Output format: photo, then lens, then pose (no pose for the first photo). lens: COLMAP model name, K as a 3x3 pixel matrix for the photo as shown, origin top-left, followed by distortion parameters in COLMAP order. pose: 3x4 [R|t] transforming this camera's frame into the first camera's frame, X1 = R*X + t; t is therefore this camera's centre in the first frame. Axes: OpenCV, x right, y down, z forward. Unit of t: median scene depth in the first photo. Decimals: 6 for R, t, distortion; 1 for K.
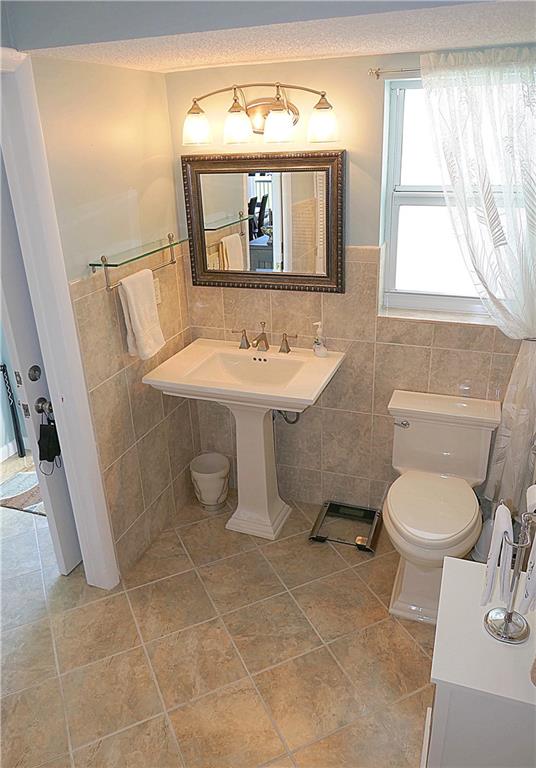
lens RADIAL K [[578.1, 0, 267.1], [0, 578.1, 368.1], [0, 0, 1]] dist [-0.009537, -0.002748]
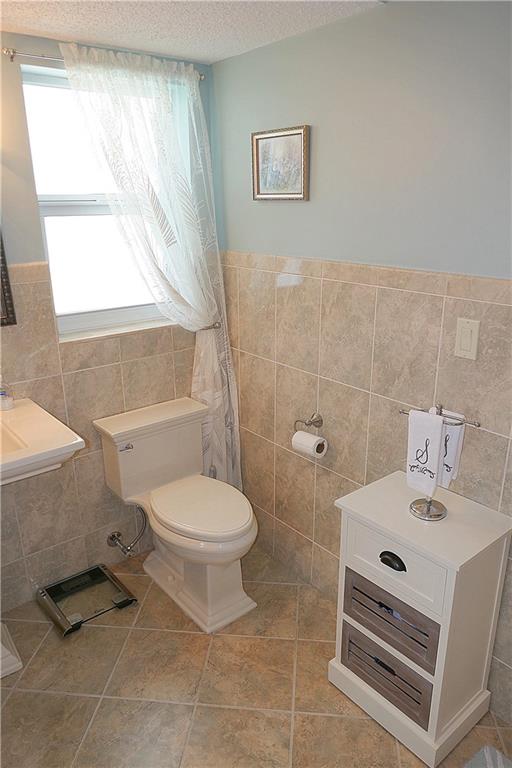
lens RADIAL K [[553.5, 0, 255.4], [0, 553.5, 385.9], [0, 0, 1]] dist [-0.011127, -0.001579]
pose [[0.518183, -0.247685, 0.818620, -0.360888], [0.323921, 0.942680, 0.080181, -0.000781], [-0.791557, 0.223620, 0.568711, 0.323756]]
